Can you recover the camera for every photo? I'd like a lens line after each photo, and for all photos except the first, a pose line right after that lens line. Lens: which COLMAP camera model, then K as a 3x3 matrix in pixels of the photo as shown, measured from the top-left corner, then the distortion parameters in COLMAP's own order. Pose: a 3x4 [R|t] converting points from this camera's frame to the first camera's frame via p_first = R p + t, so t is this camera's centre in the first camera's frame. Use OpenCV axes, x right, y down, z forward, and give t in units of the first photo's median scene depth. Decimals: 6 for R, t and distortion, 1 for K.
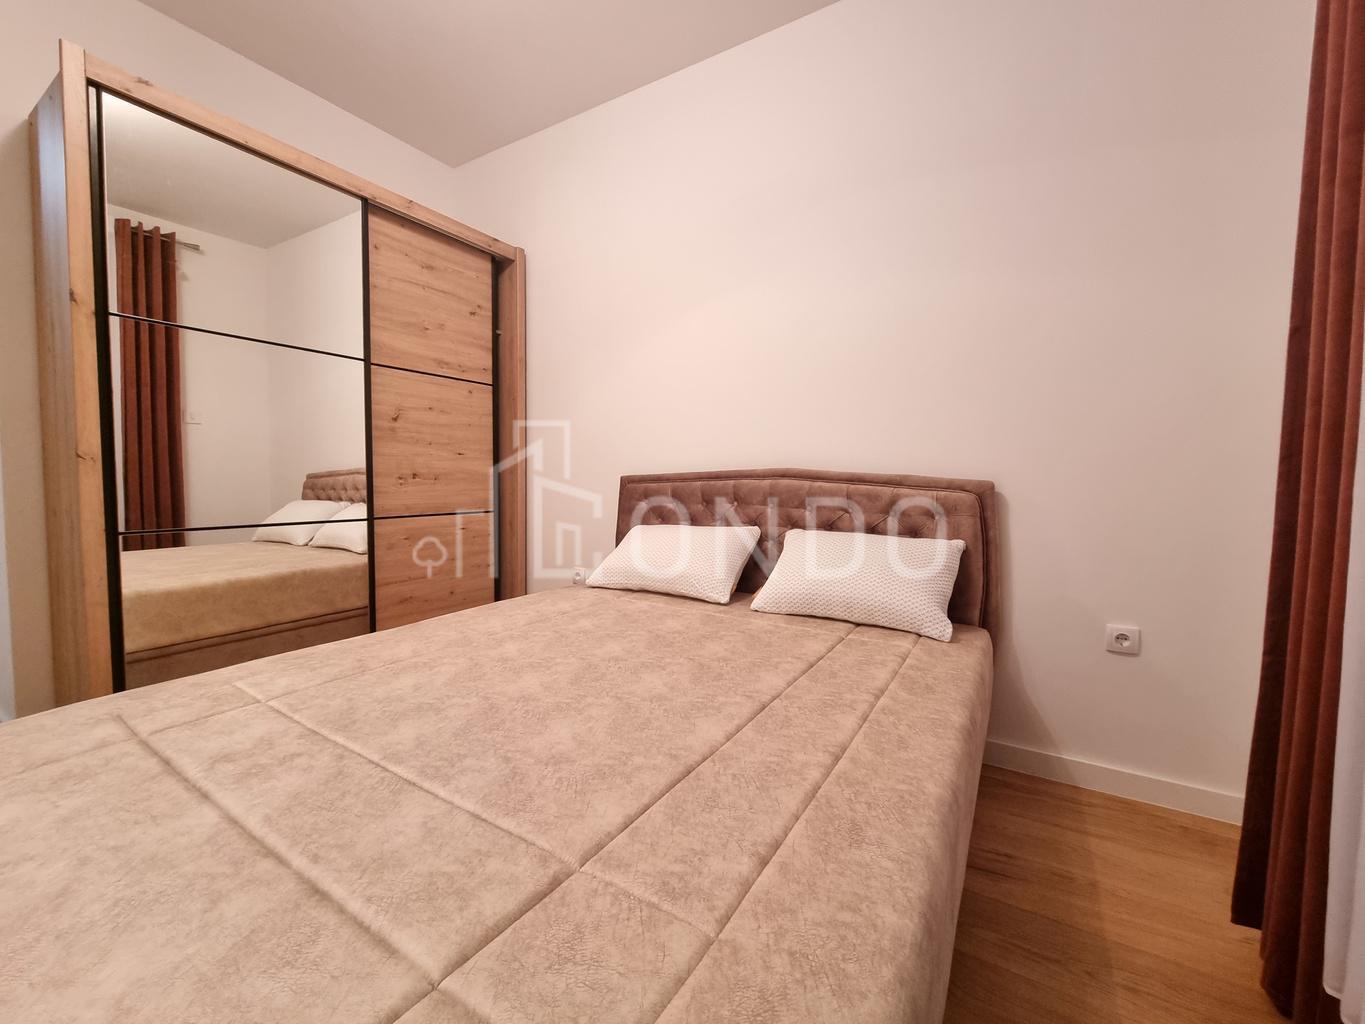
lens RADIAL K [[550.2, 0, 698.6], [0, 550.2, 511.4], [0, 0, 1]] dist [-0.009850, -0.000101]
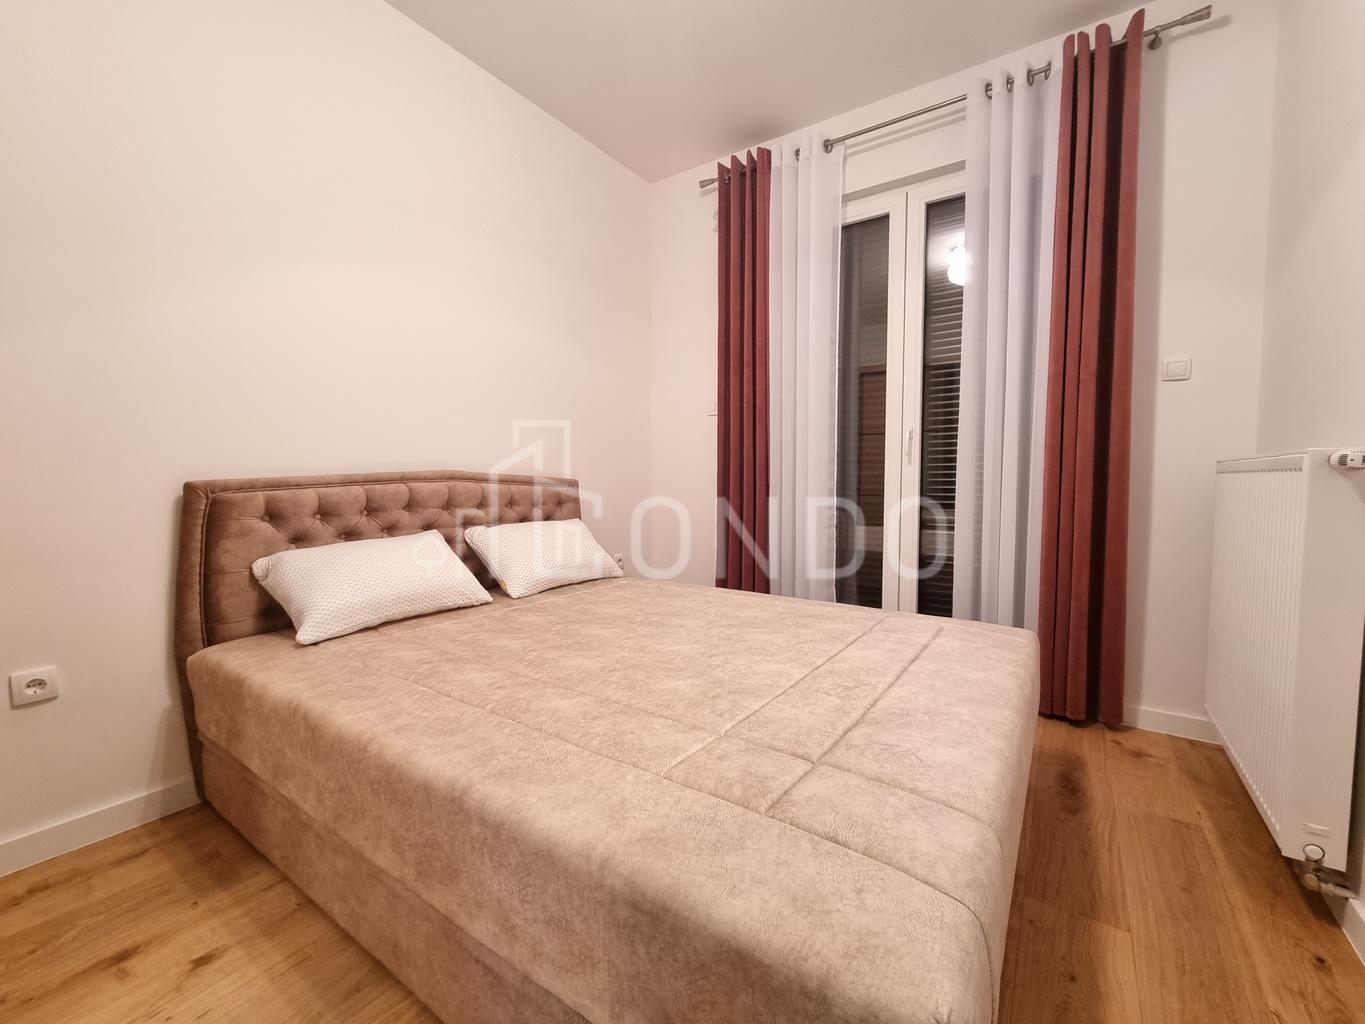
lens RADIAL K [[550.2, 0, 698.6], [0, 550.2, 511.4], [0, 0, 1]] dist [-0.009850, -0.000101]
pose [[0.056635, -0.072110, 0.995787, -0.959854], [0.066977, 0.995416, 0.068274, -0.047238], [-0.996146, 0.062829, 0.061205, 0.548246]]
